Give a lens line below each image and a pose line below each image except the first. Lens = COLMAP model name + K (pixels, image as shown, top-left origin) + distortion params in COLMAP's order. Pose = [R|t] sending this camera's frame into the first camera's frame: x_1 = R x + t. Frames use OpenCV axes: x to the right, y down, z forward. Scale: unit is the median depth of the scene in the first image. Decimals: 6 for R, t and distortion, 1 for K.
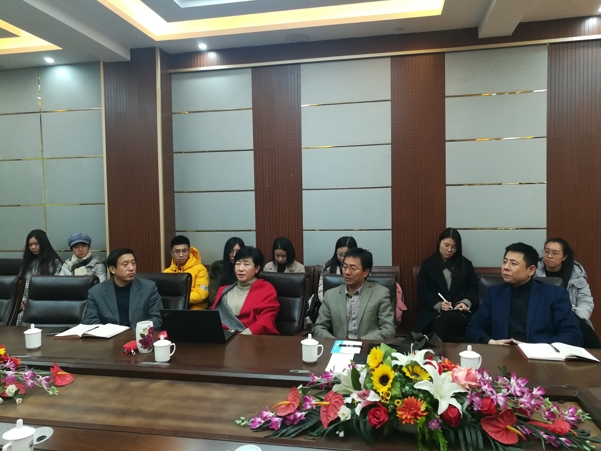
lens RADIAL K [[476.3, 0, 300.5], [0, 476.3, 225.5], [0, 0, 1]] dist [-0.023006, 0.002386]
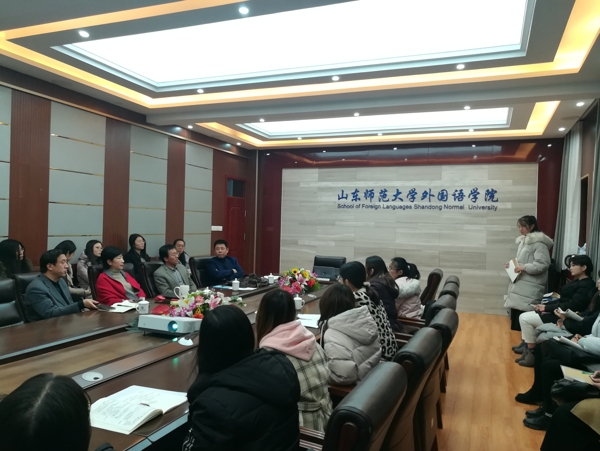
lens RADIAL K [[475.5, 0, 300.0], [0, 475.5, 225.5], [0, 0, 1]] dist [-0.023006, 0.002386]
pose [[0.146293, 0.018198, 0.989074, -1.095803], [0.011096, 0.999738, -0.020035, 0.015326], [-0.989179, 0.013905, 0.146053, 0.185713]]
